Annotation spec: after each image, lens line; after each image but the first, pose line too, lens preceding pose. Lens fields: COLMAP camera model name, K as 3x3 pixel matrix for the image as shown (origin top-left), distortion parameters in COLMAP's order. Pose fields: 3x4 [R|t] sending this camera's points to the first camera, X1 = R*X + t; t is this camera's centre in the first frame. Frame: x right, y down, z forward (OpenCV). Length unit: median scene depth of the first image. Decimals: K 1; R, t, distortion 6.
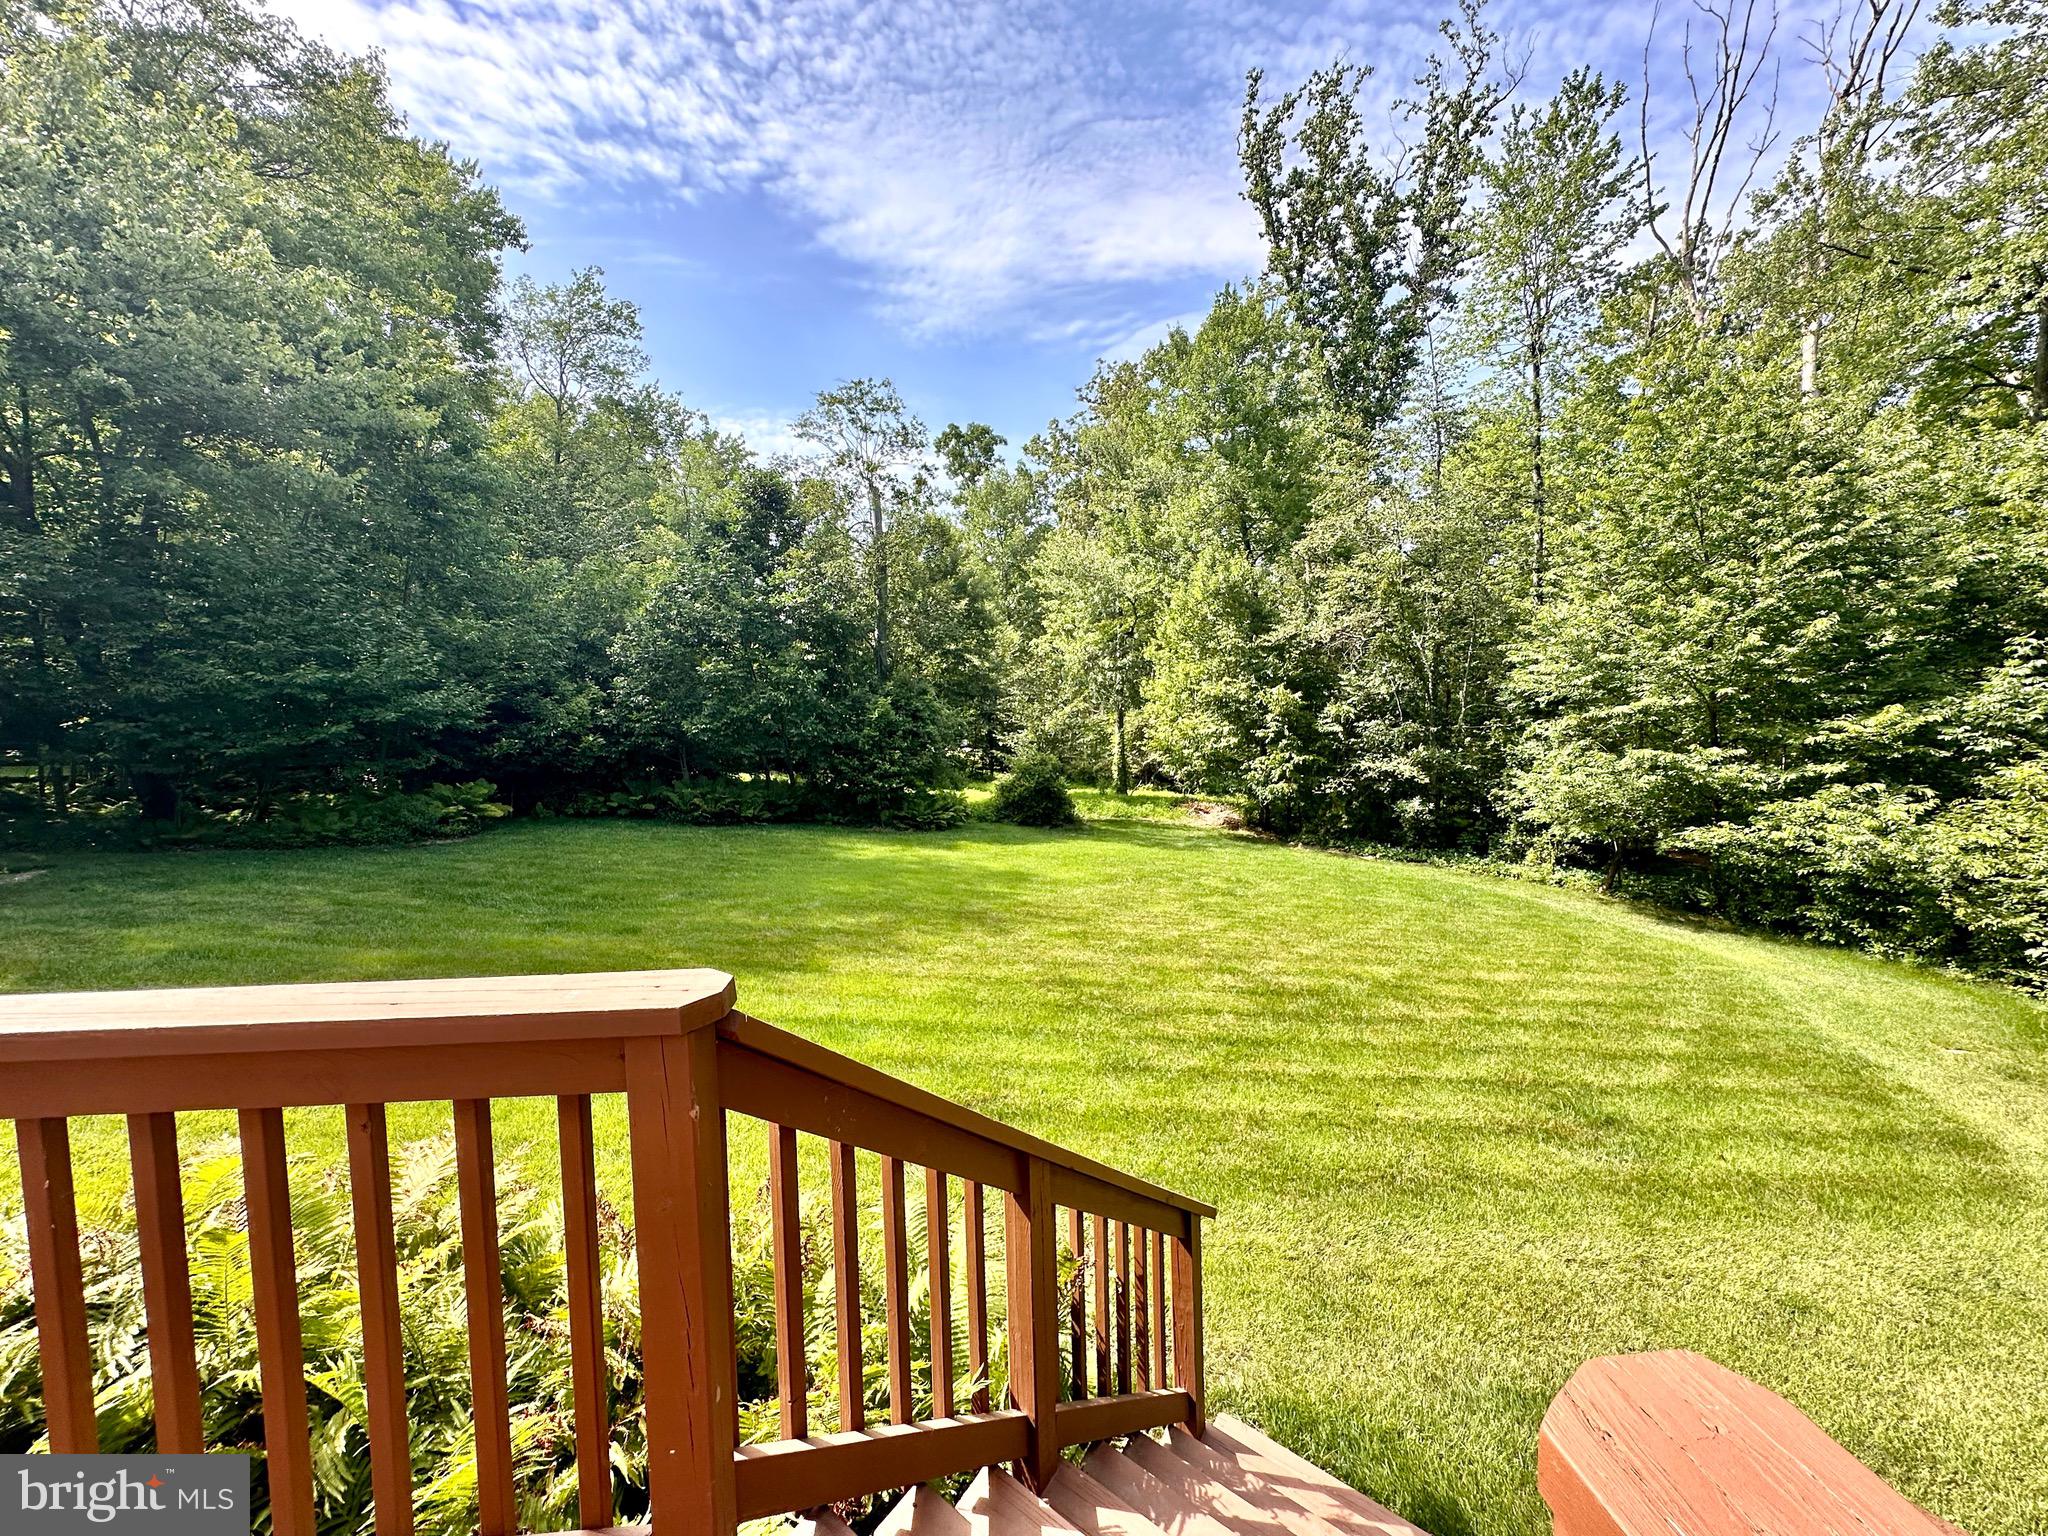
lens RADIAL K [[816.8, 0, 1024.0], [0, 816.8, 768.0], [0, 0, 1]] dist [-0.003900, 0.000443]
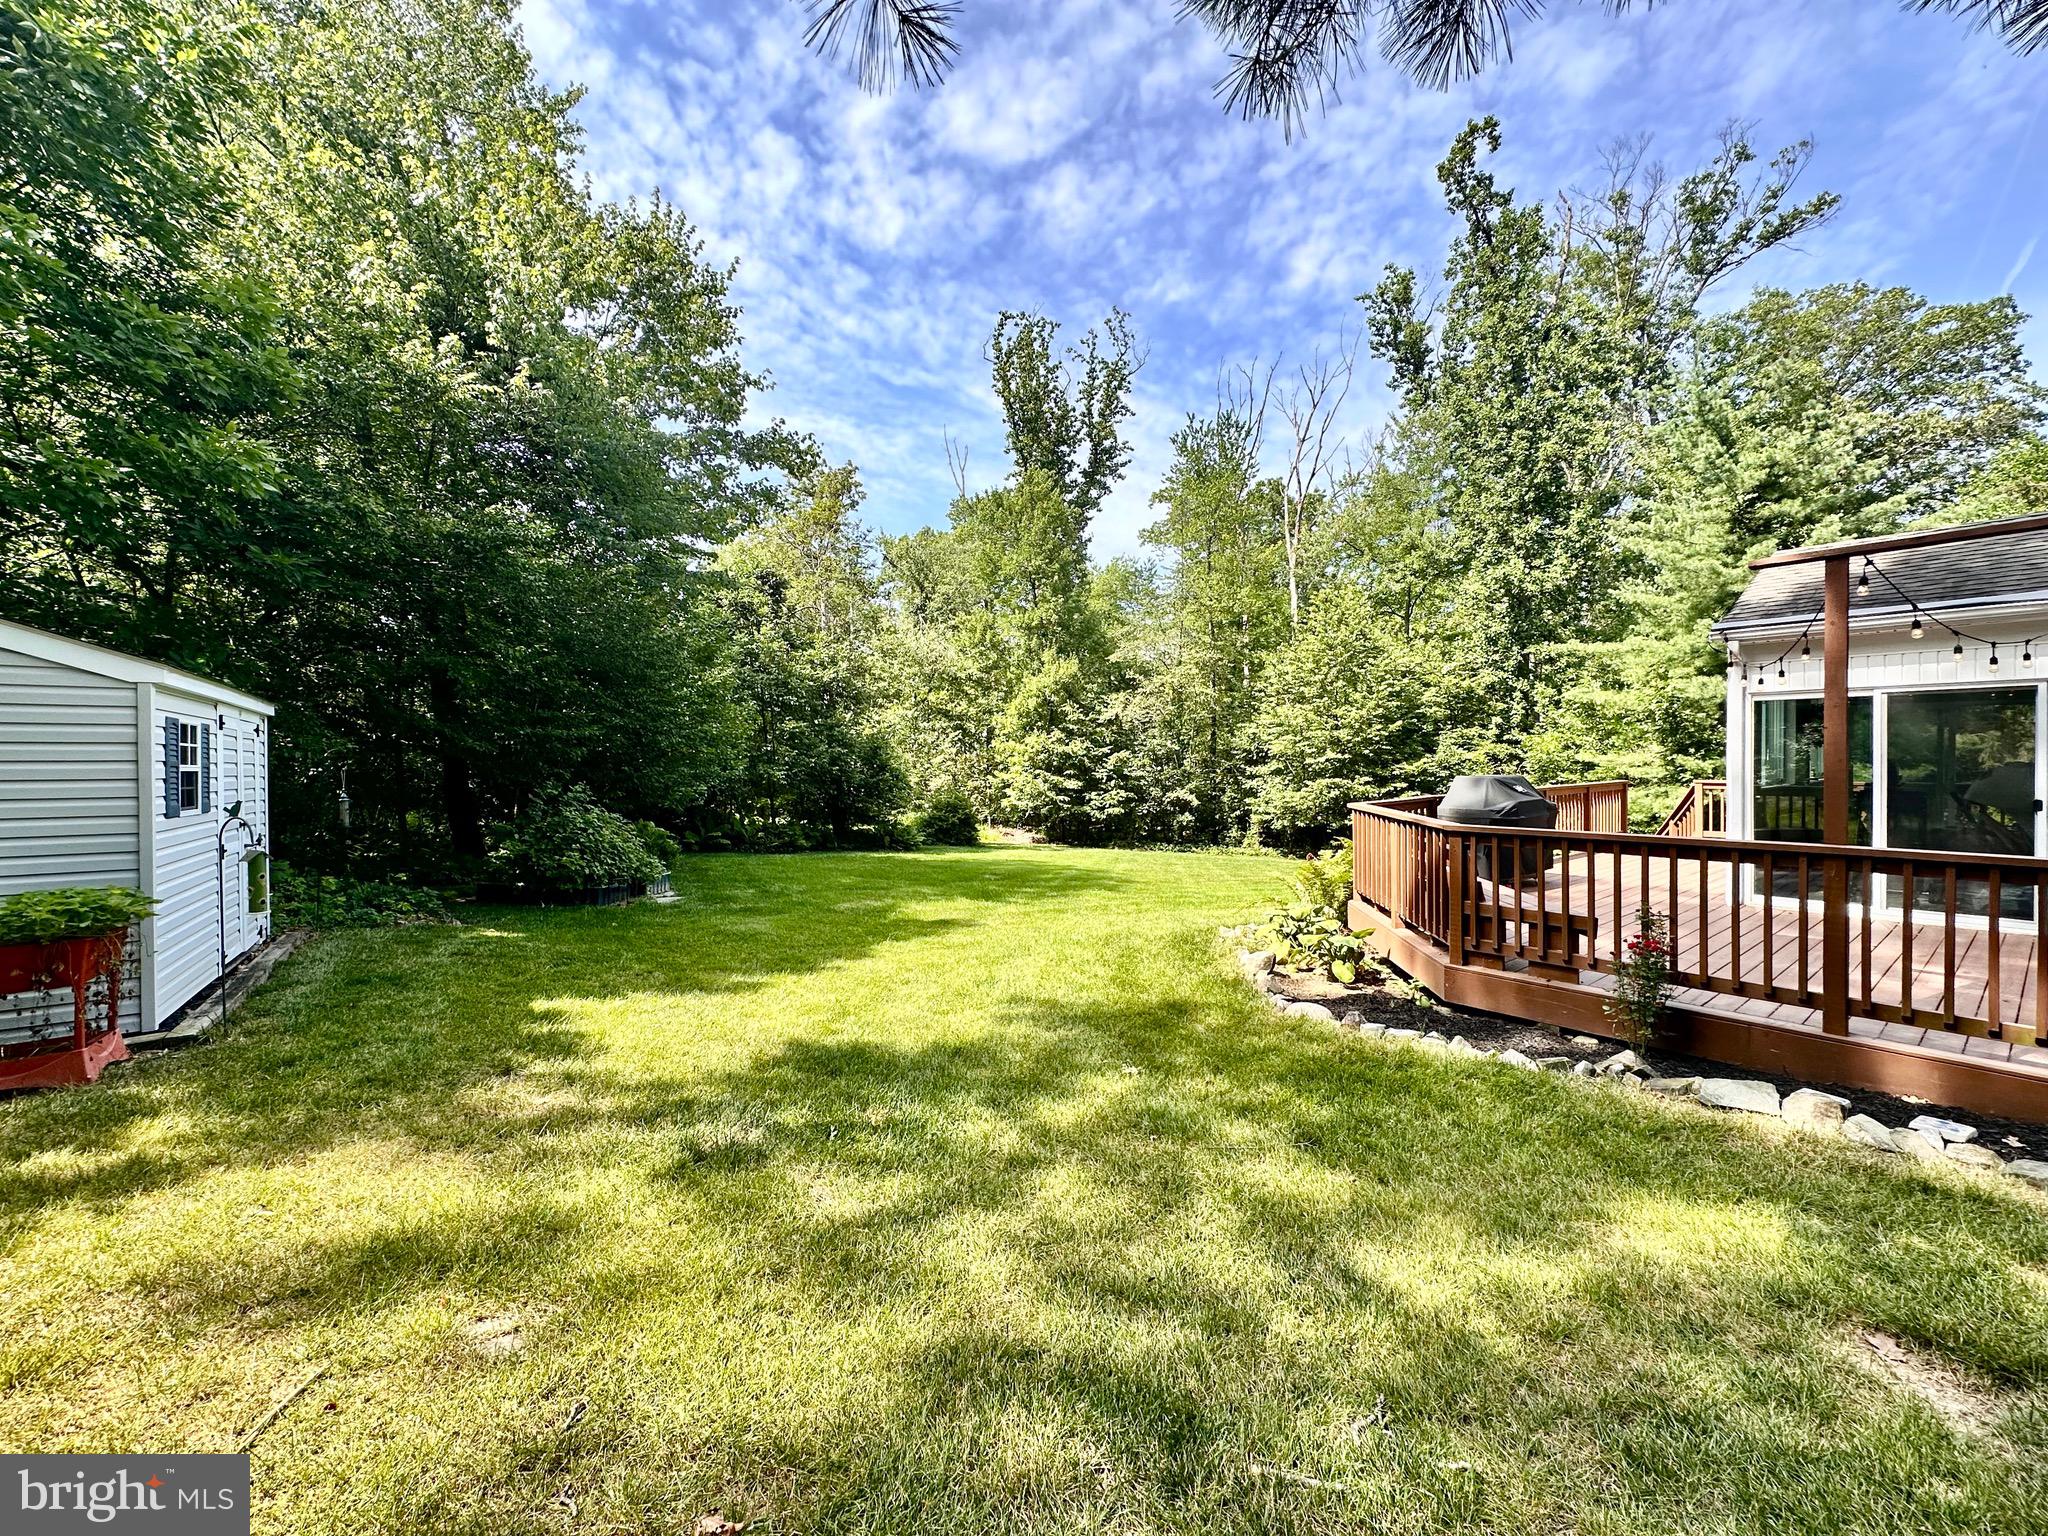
lens RADIAL K [[816.8, 0, 1024.0], [0, 816.8, 768.0], [0, 0, 1]] dist [-0.003900, 0.000443]
pose [[0.820784, -0.011047, 0.571132, -0.716865], [0.046088, 0.997834, -0.046933, 0.006497], [-0.569376, 0.064844, 0.819516, -0.180275]]
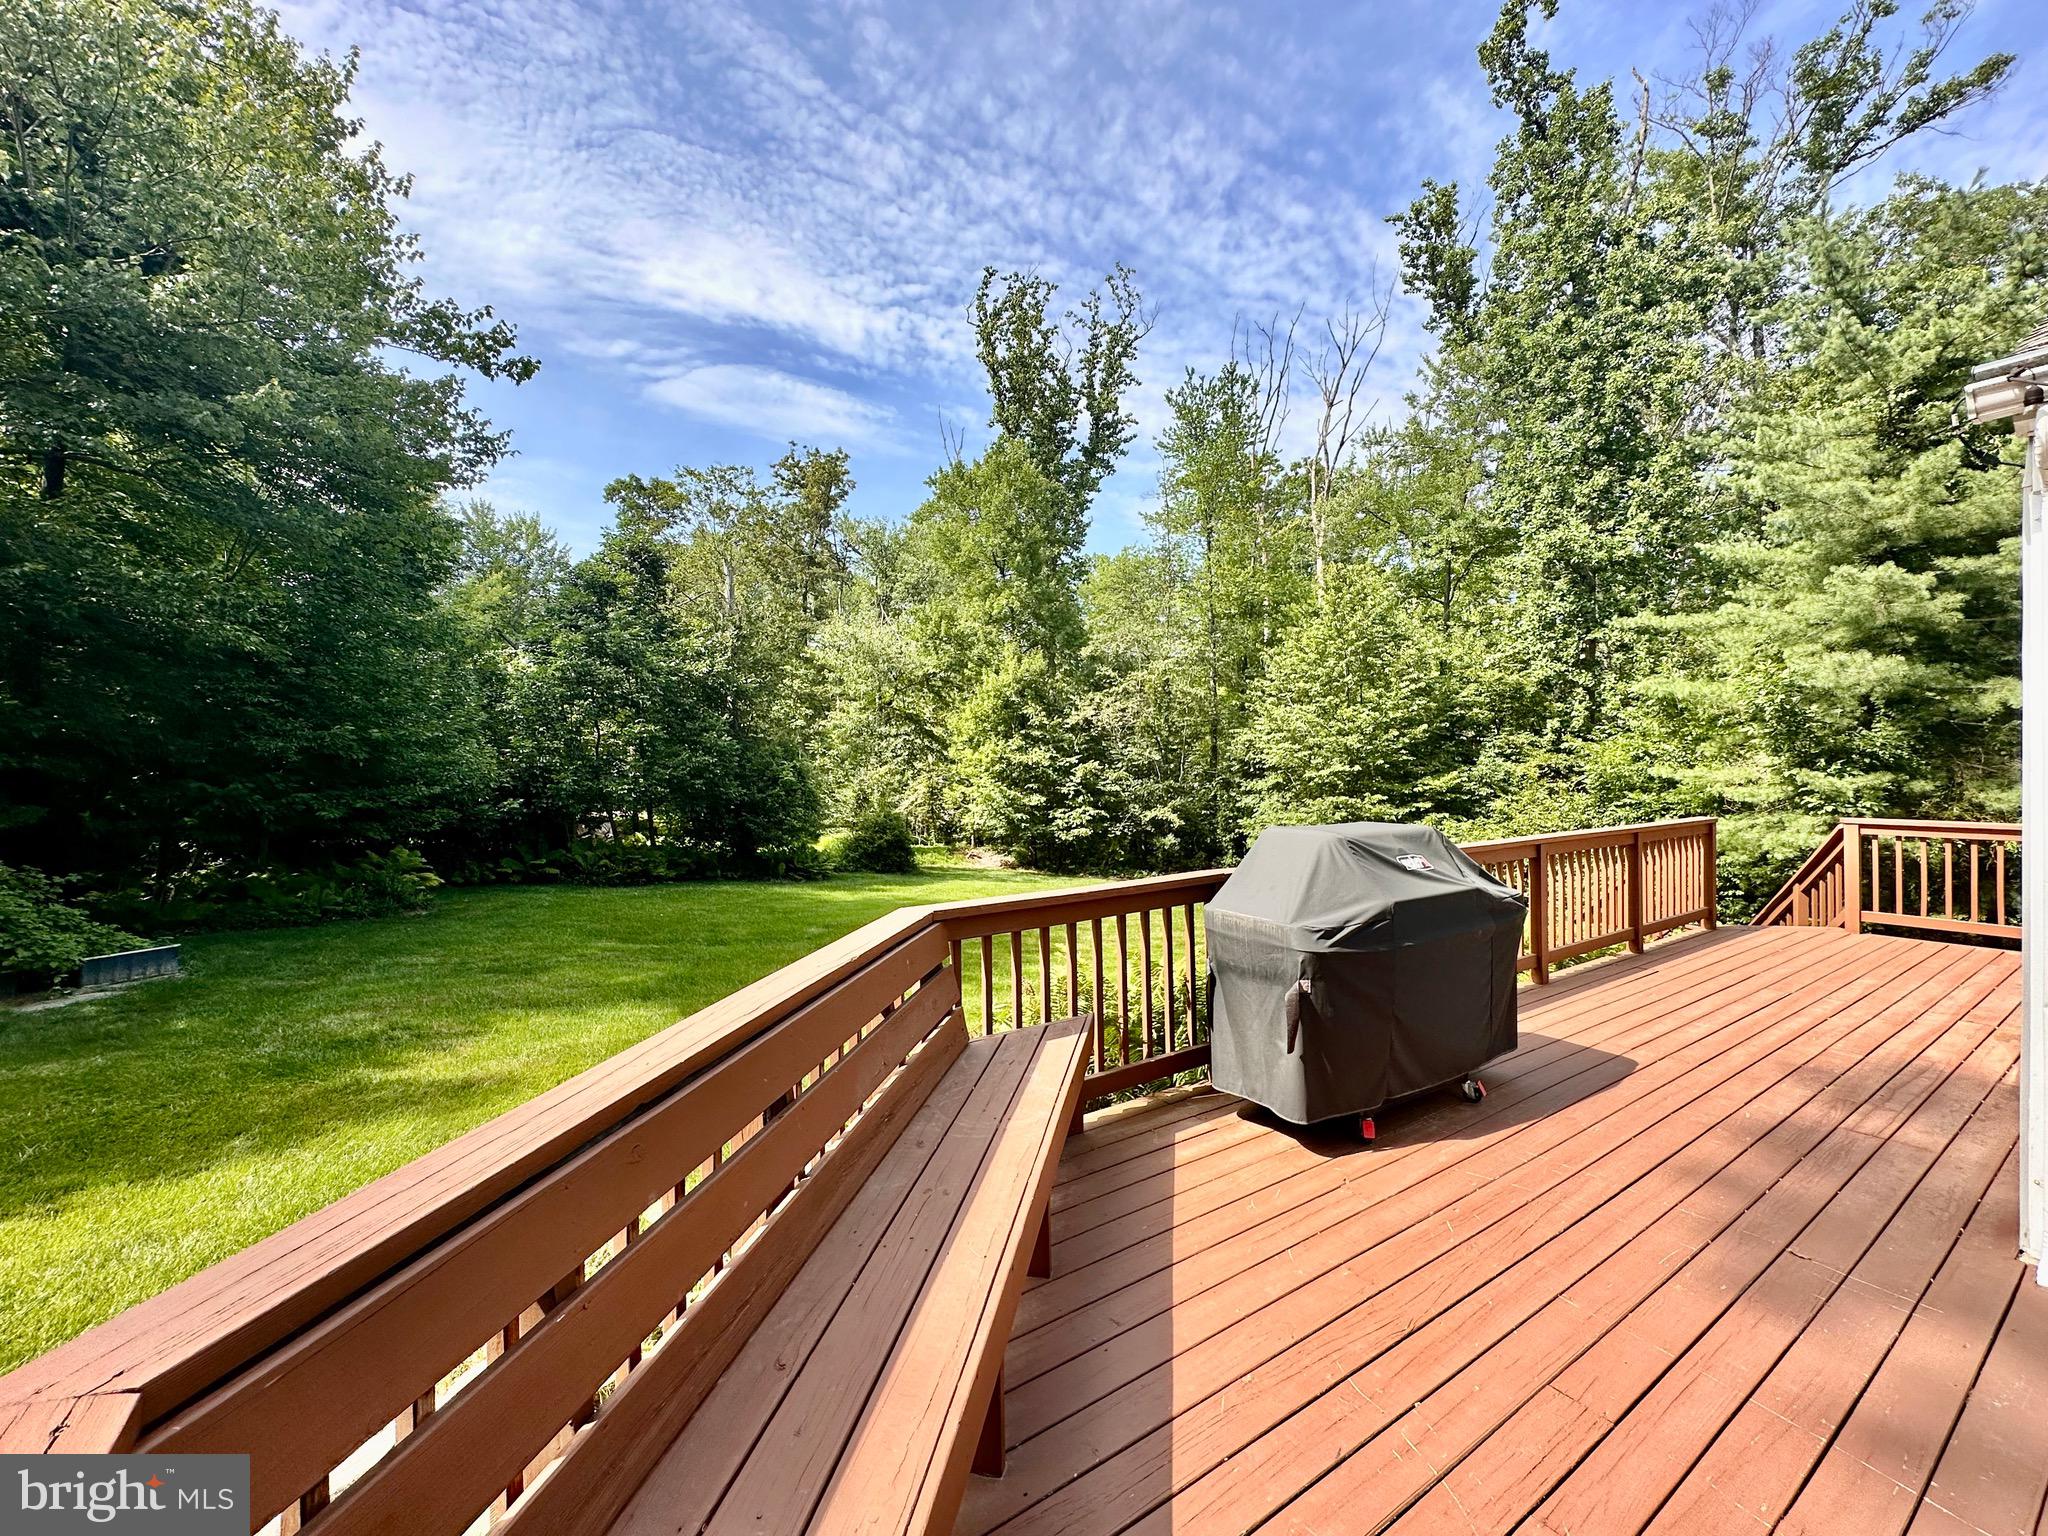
lens RADIAL K [[818.2, 0, 1030.0], [0, 818.2, 769.2], [0, 0, 1]] dist [-0.001356, -0.000214]
pose [[0.860390, -0.001108, 0.509635, -0.427495], [0.037373, 0.997442, -0.060926, -0.000935], [-0.508264, 0.071467, 0.858231, -0.089713]]
